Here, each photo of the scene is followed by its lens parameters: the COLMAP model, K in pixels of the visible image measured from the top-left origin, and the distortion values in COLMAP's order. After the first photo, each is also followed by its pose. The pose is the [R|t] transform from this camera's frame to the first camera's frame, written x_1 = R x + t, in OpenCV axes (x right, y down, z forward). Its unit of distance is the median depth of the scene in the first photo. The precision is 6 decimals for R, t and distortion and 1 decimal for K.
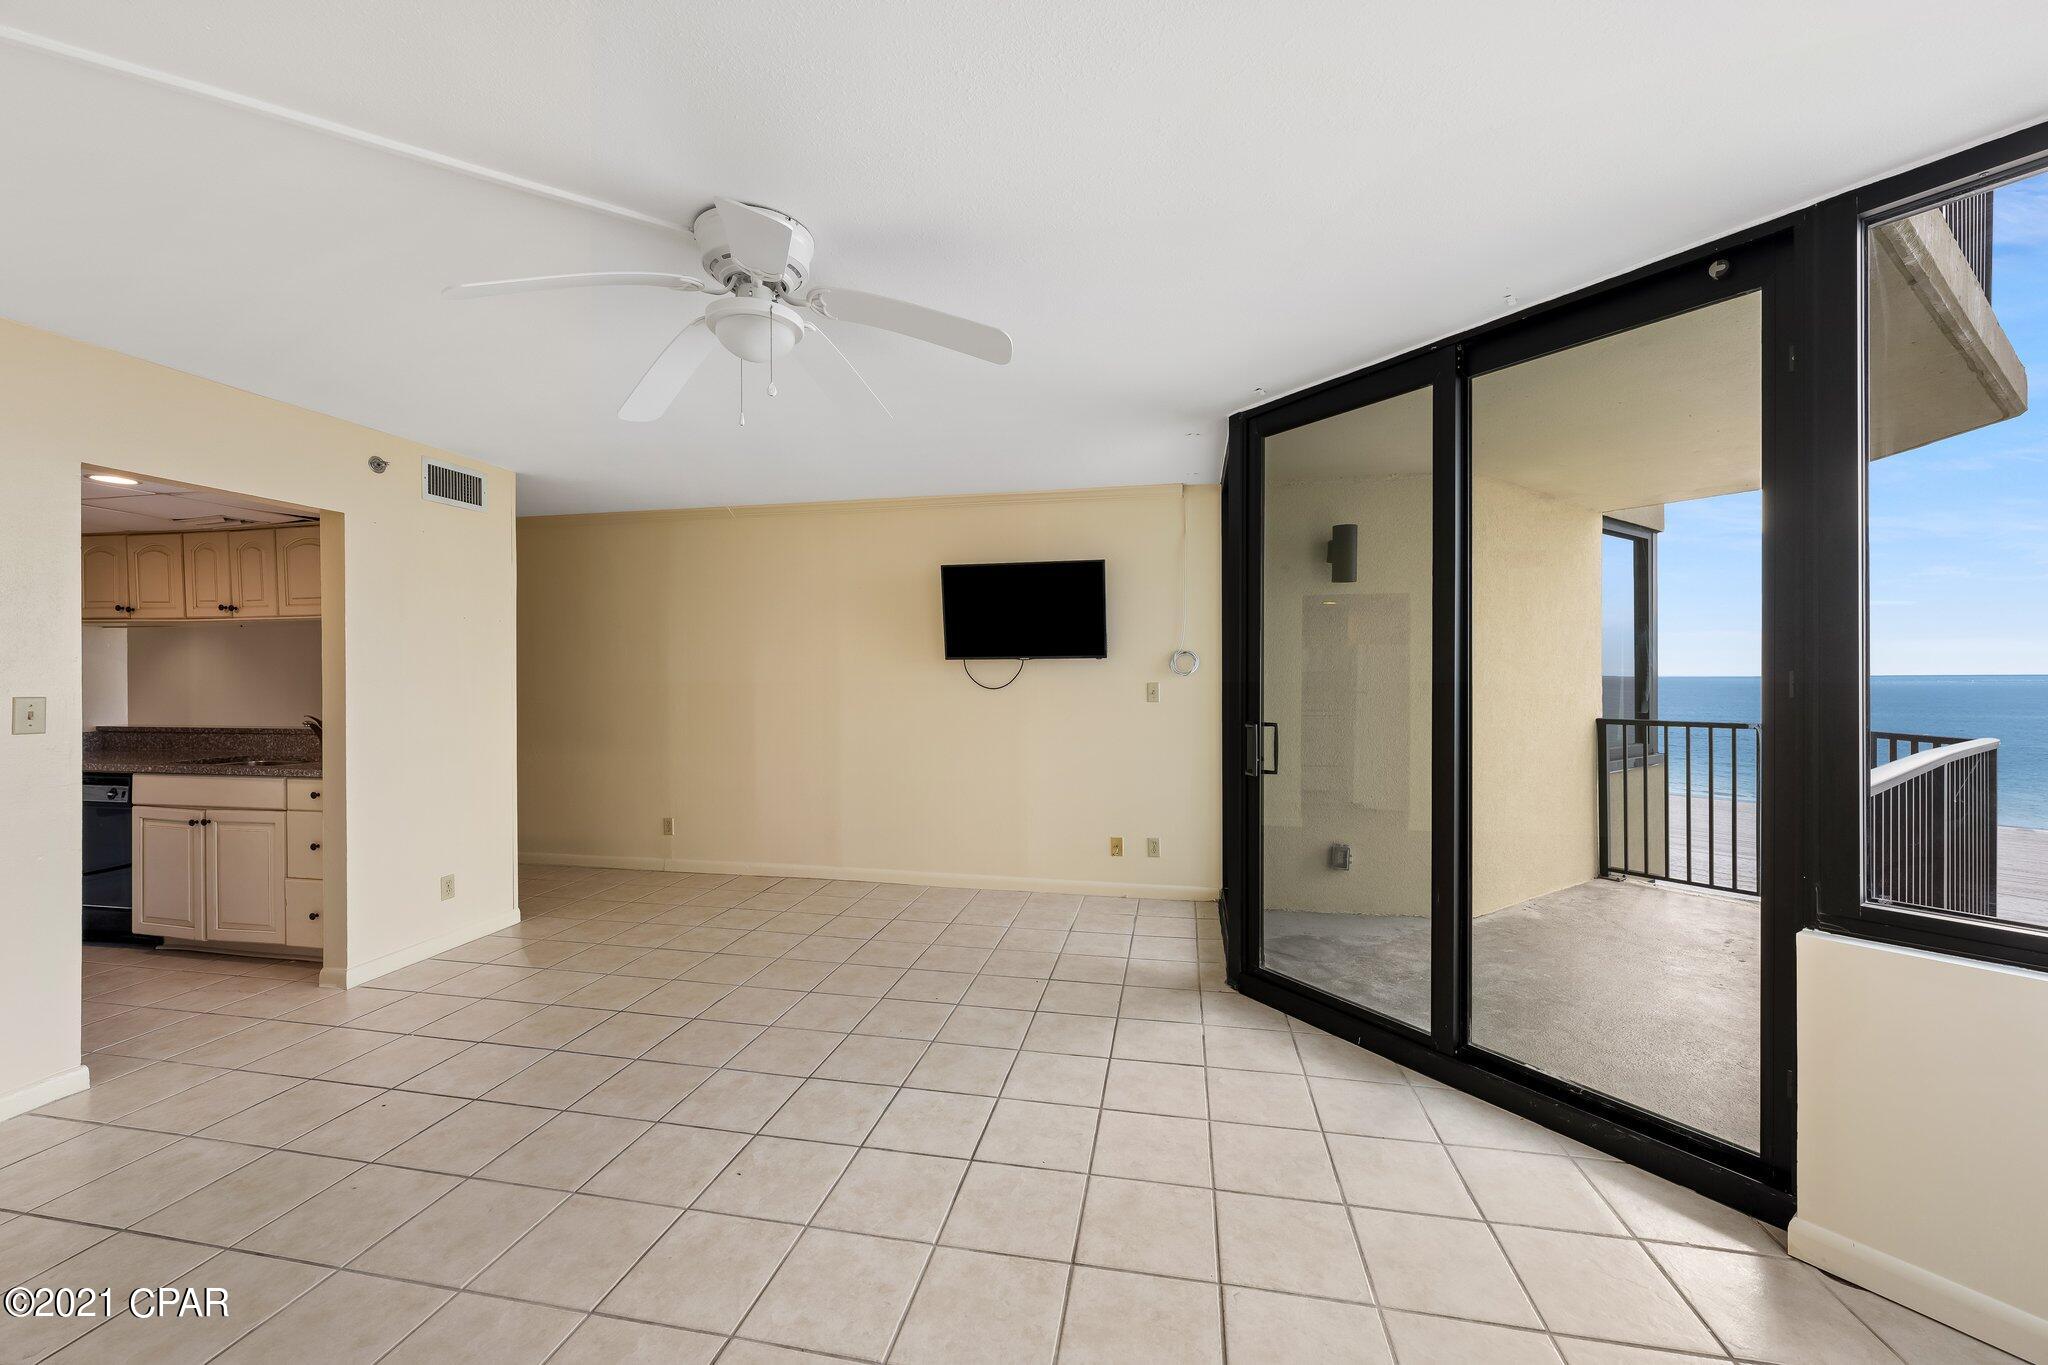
lens RADIAL K [[777.6, 0, 1028.0], [0, 777.6, 677.1], [0, 0, 1]] dist [-0.000421, 0.000011]
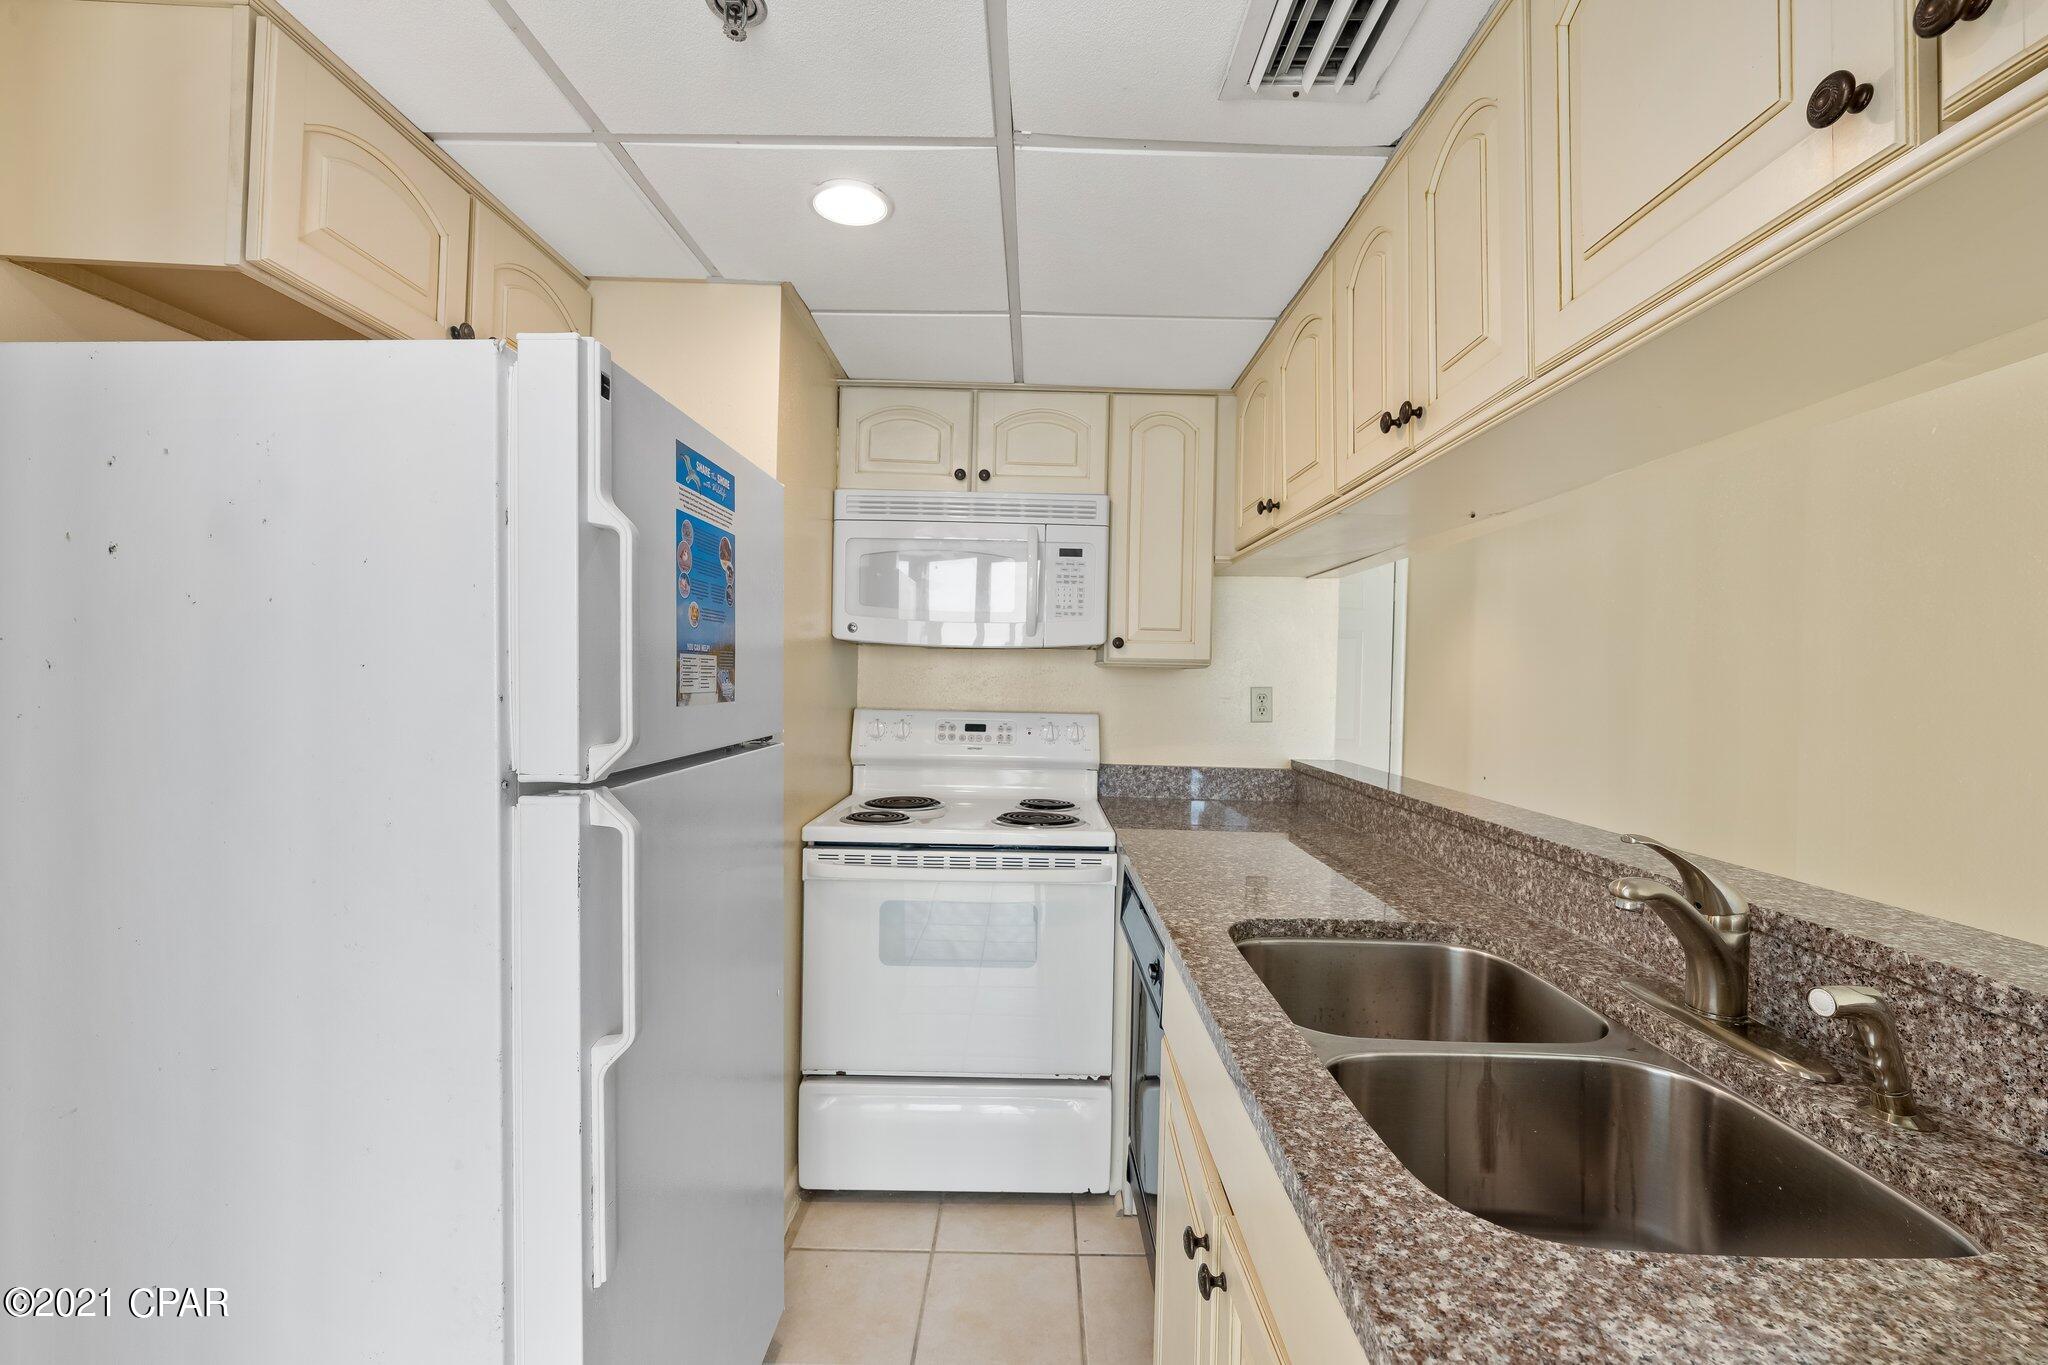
lens RADIAL K [[844.5, 0, 1033.7], [0, 844.5, 684.3], [0, 0, 1]] dist [-0.002056, 0.000129]
pose [[0.192967, 0.015309, -0.981086, -0.747211], [-0.026631, 0.999592, 0.010359, 0.010393], [0.980844, 0.024128, 0.193296, 0.808024]]
